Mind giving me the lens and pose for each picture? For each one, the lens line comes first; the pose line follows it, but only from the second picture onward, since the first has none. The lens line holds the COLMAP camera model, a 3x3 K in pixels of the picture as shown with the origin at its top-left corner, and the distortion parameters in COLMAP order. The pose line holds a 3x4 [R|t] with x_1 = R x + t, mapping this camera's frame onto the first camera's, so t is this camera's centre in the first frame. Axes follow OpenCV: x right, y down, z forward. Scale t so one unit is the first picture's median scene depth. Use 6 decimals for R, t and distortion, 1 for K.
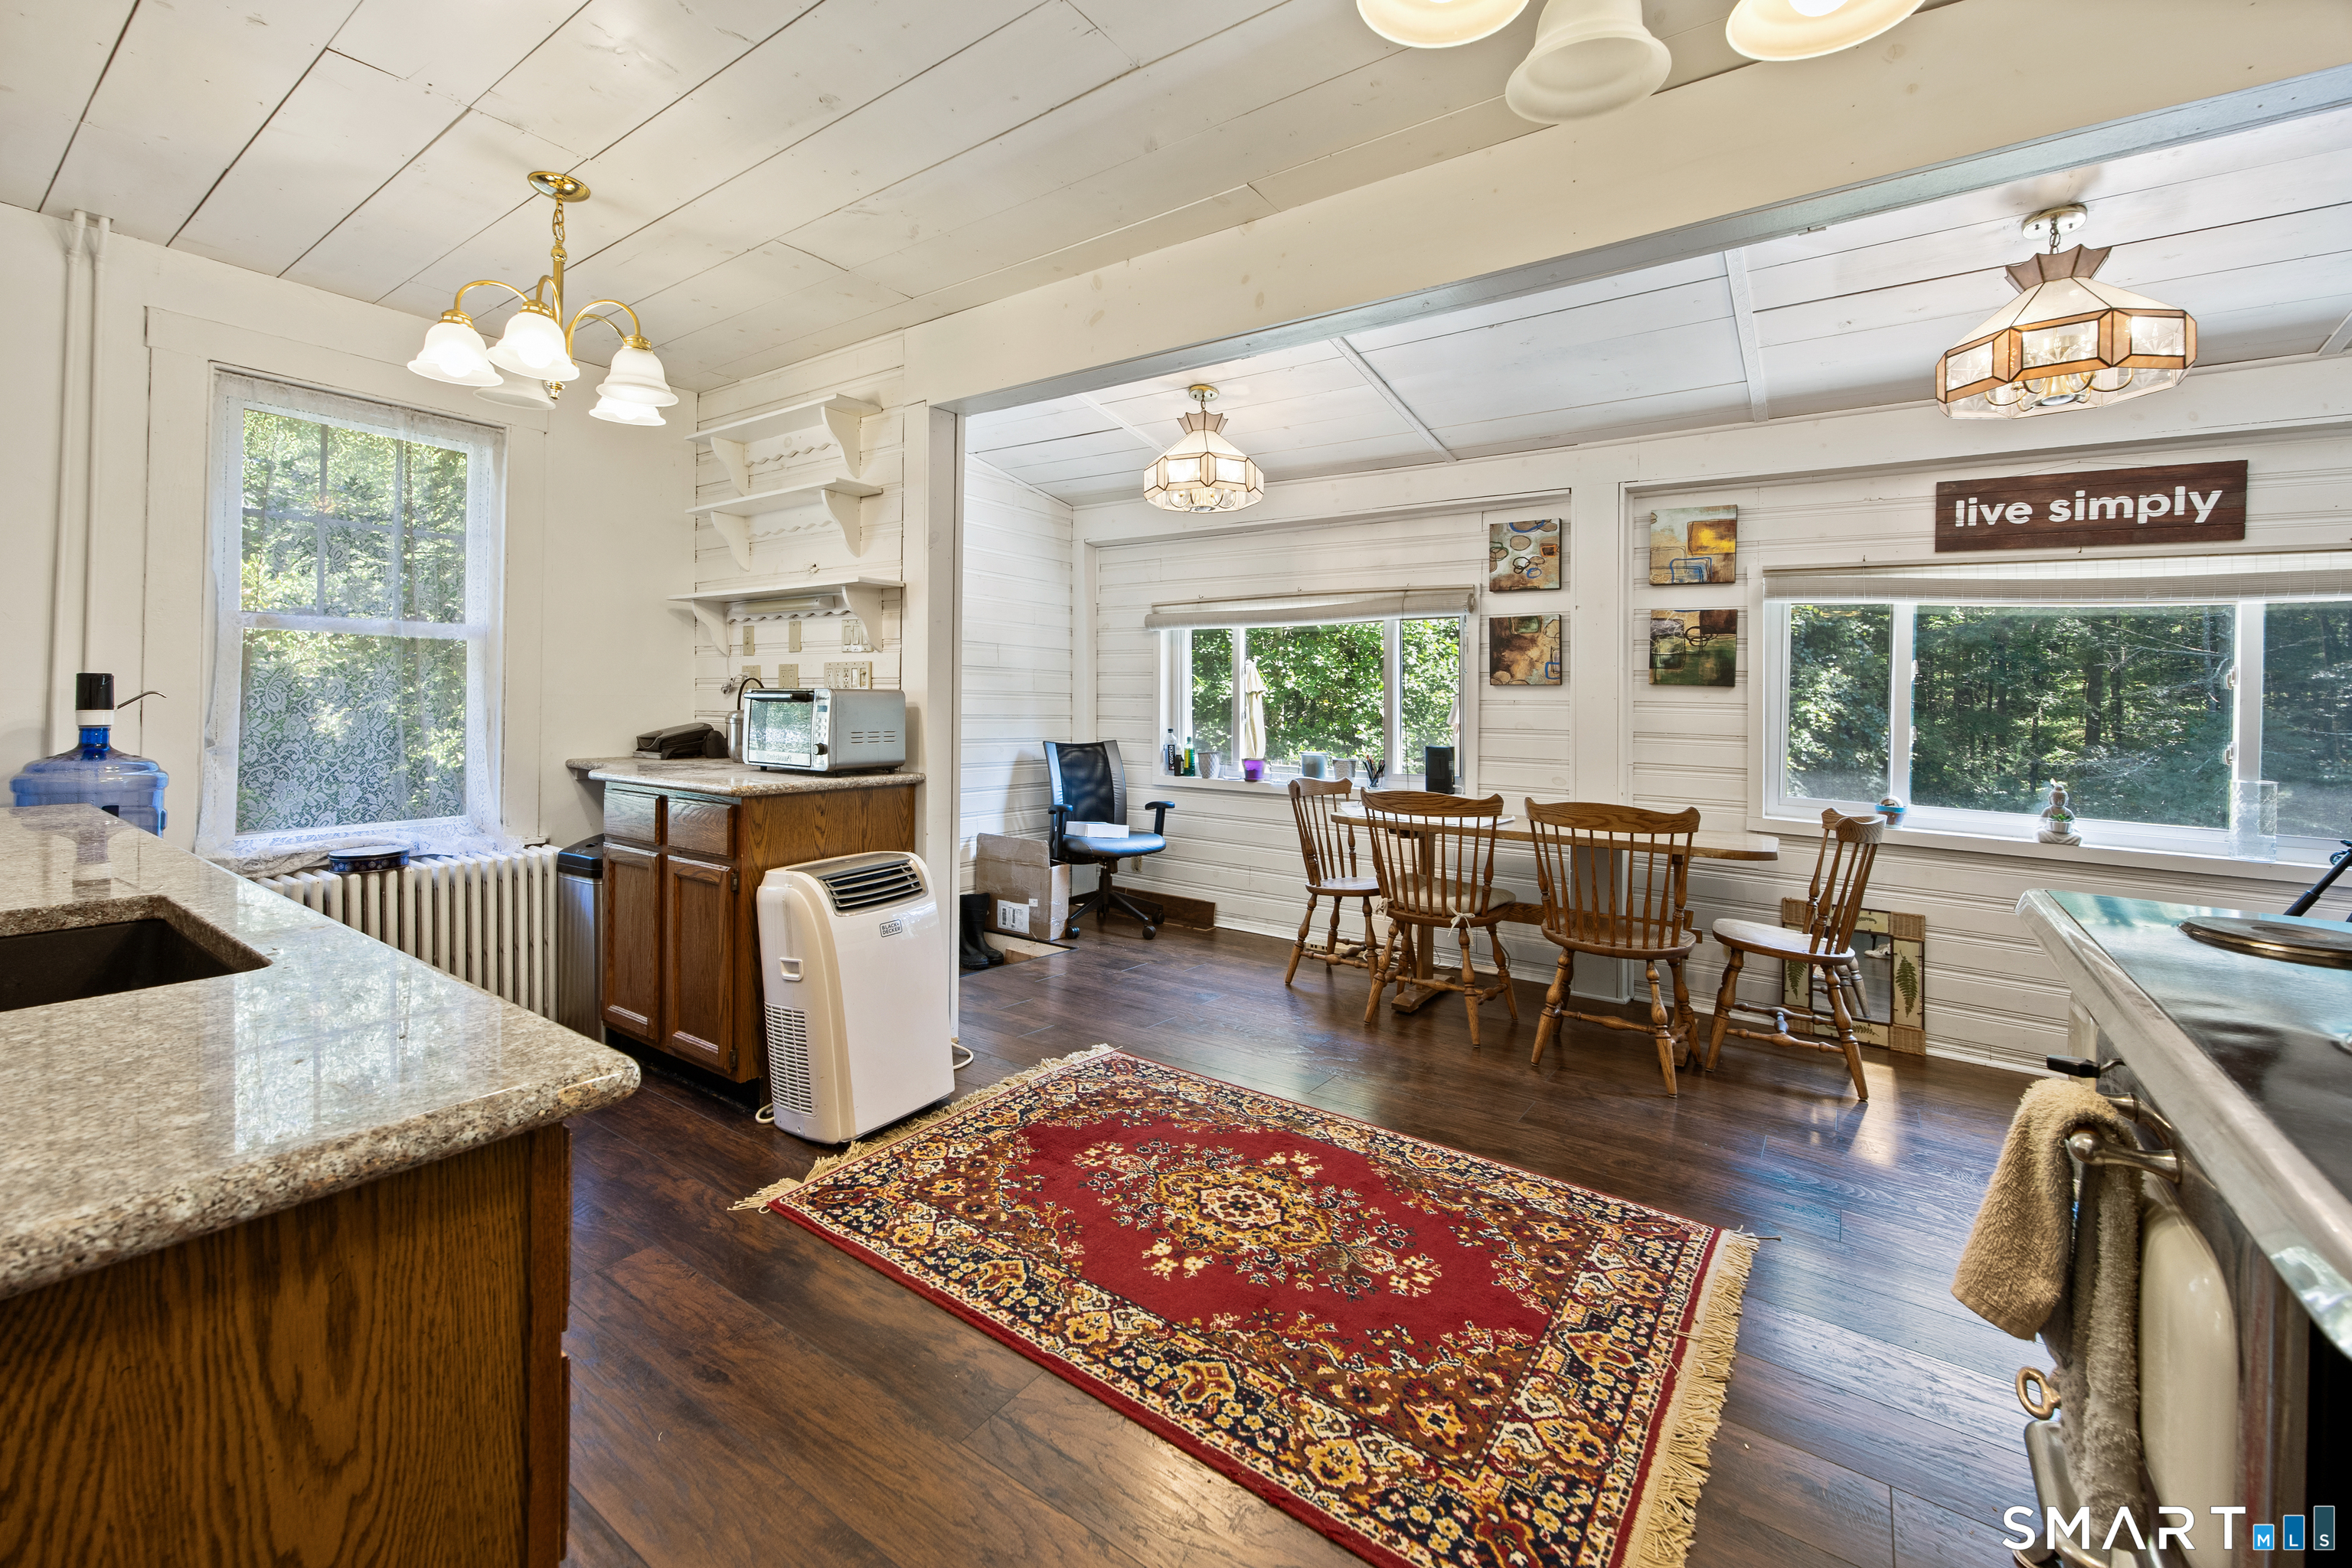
lens RADIAL K [[961.8, 0, 1149.1], [0, 961.8, 682.0], [0, 0, 1]] dist [-0.001272, 0.000526]
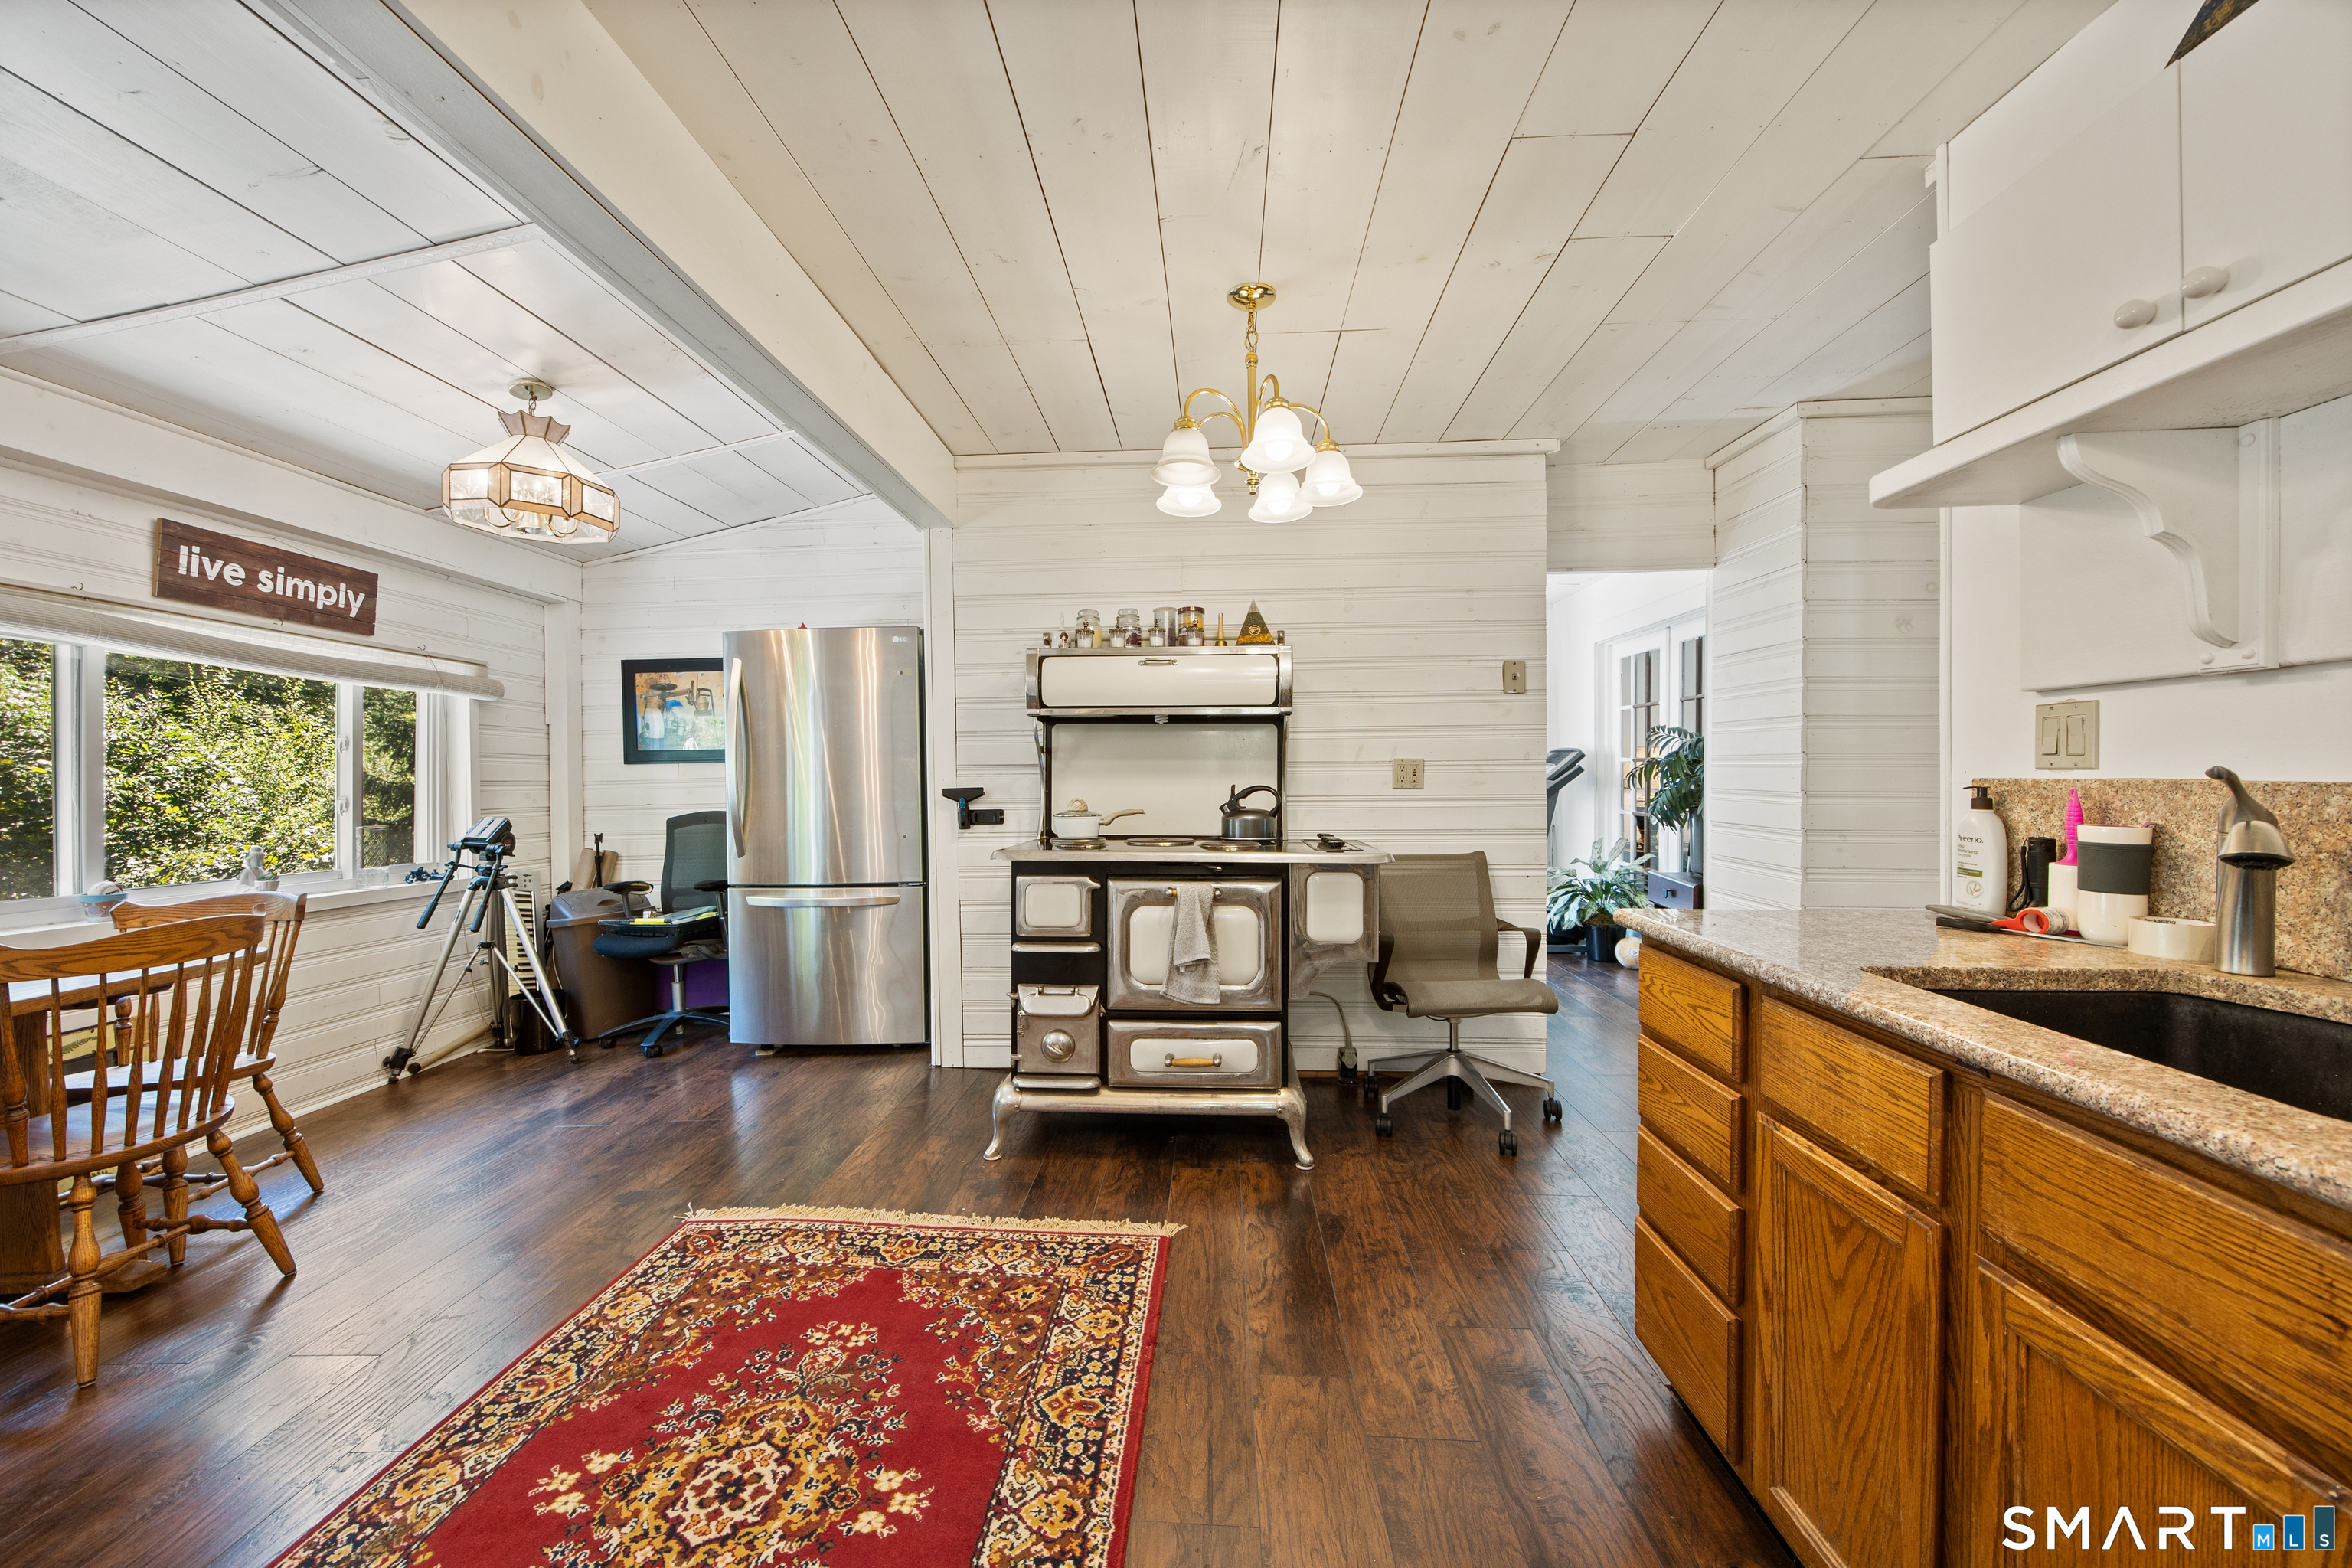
lens RADIAL K [[917.3, 0, 1171.6], [0, 917.3, 775.3], [0, 0, 1]] dist [0.000609, 0.000180]
pose [[-0.545636, -0.015788, 0.837874, -0.425989], [-0.015759, 0.999839, 0.008577, 0.006938], [-0.837874, -0.008523, -0.545797, 0.736872]]
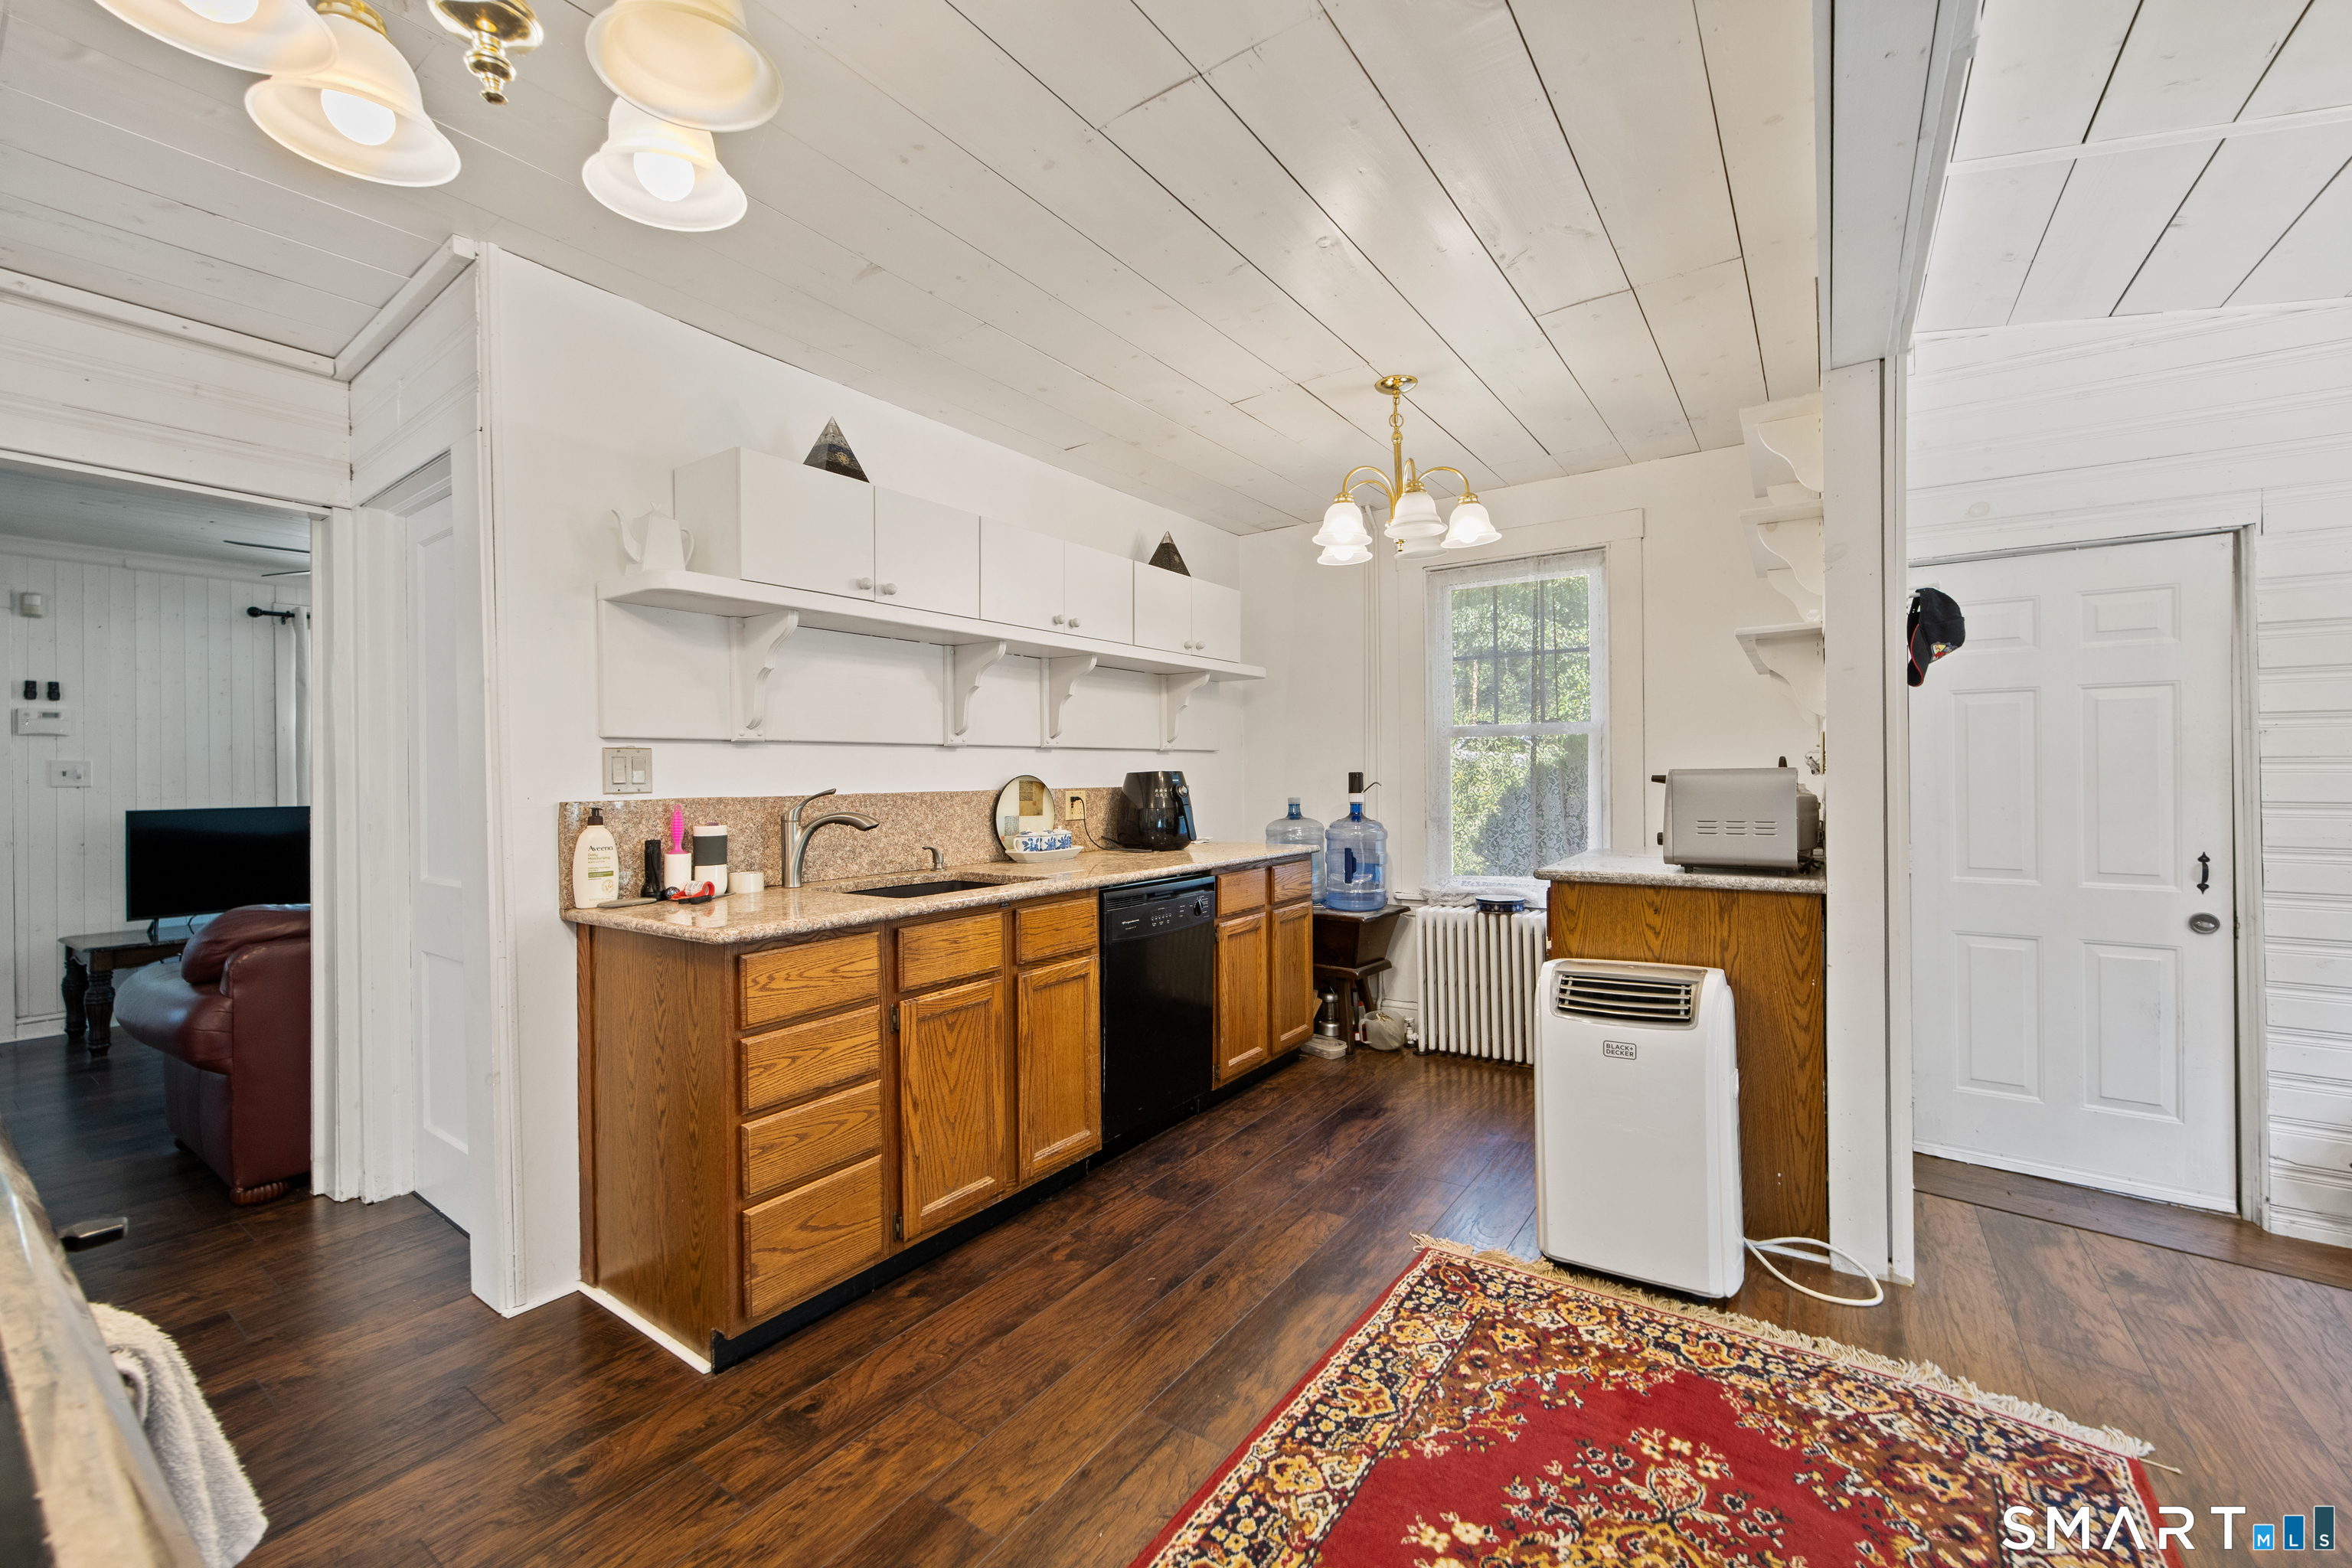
lens RADIAL K [[932.8, 0, 1176.0], [0, 932.8, 784.0], [0, 0, 1]] dist [-0.002722, -0.000140]
pose [[0.017790, -0.008511, -0.999806, 0.445657], [0.030599, 0.999500, -0.007964, 0.011801], [0.999373, -0.030452, 0.018041, 0.483123]]
